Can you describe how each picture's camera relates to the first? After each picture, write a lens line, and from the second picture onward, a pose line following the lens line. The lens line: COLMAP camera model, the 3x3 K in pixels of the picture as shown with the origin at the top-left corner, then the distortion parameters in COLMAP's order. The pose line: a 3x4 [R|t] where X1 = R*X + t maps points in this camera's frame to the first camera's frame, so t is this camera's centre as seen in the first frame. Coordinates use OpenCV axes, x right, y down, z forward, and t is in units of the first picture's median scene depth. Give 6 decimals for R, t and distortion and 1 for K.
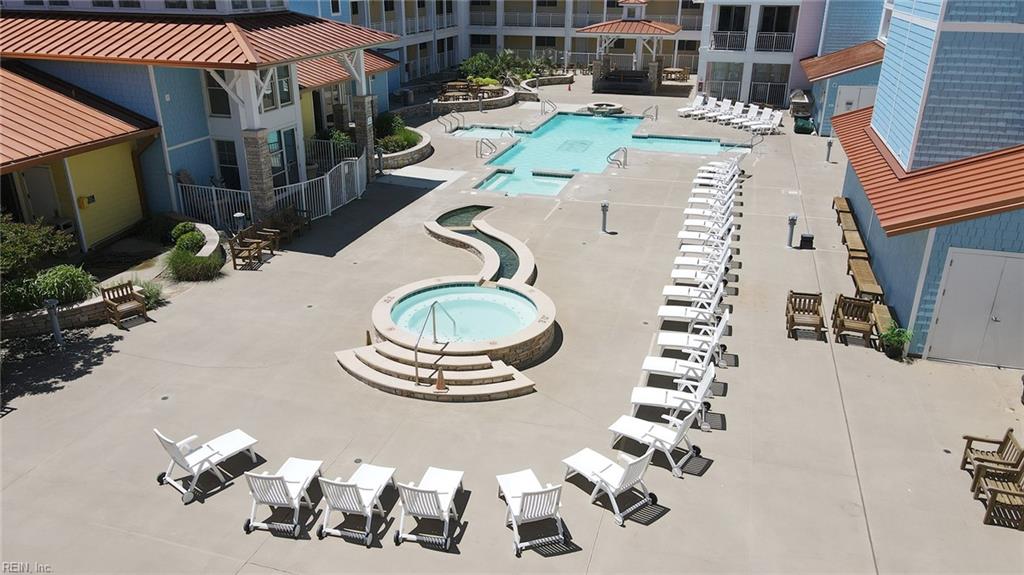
lens RADIAL K [[758.5, 0, 512.0], [0, 758.5, 287.5], [0, 0, 1]] dist [0.008905, 0.004813]
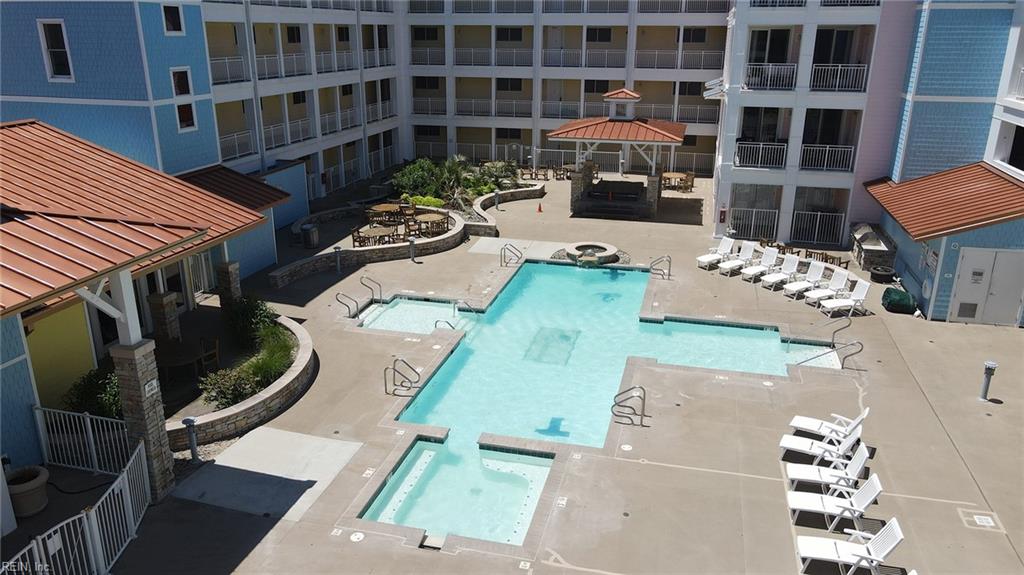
lens RADIAL K [[758.5, 0, 512.0], [0, 758.5, 287.5], [0, 0, 1]] dist [0.008905, 0.004813]
pose [[0.999165, -0.013484, 0.038557, 0.021198], [0.015962, 0.997777, -0.064704, -0.156453], [-0.037599, 0.065266, 0.997159, 0.301190]]
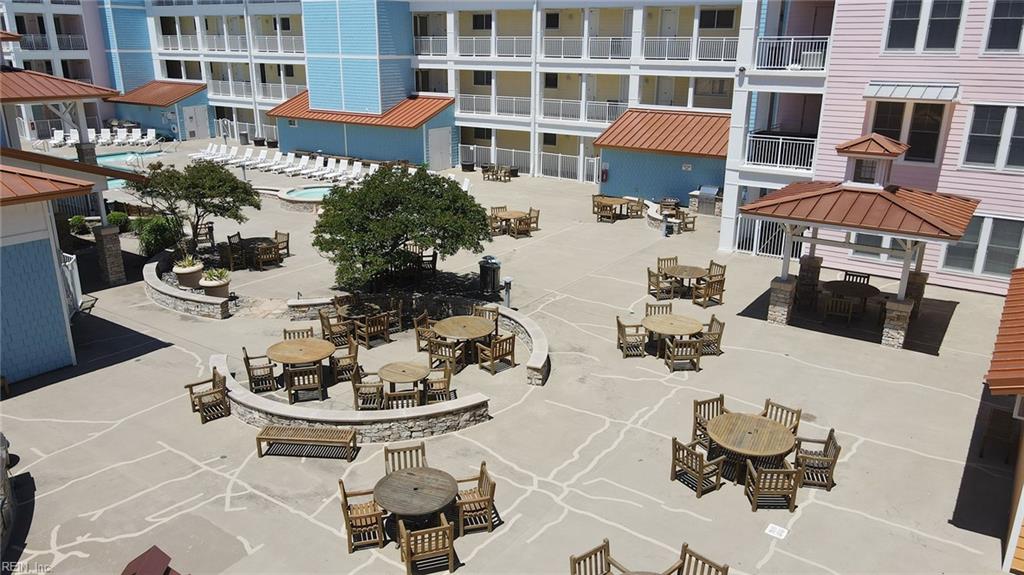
lens RADIAL K [[758.5, 0, 512.0], [0, 758.5, 287.5], [0, 0, 1]] dist [0.008905, 0.004813]
pose [[0.306677, -0.301264, 0.902878, -0.706052], [0.356487, 0.915898, 0.184522, 0.021185], [-0.882534, 0.265276, 0.388281, -0.084206]]
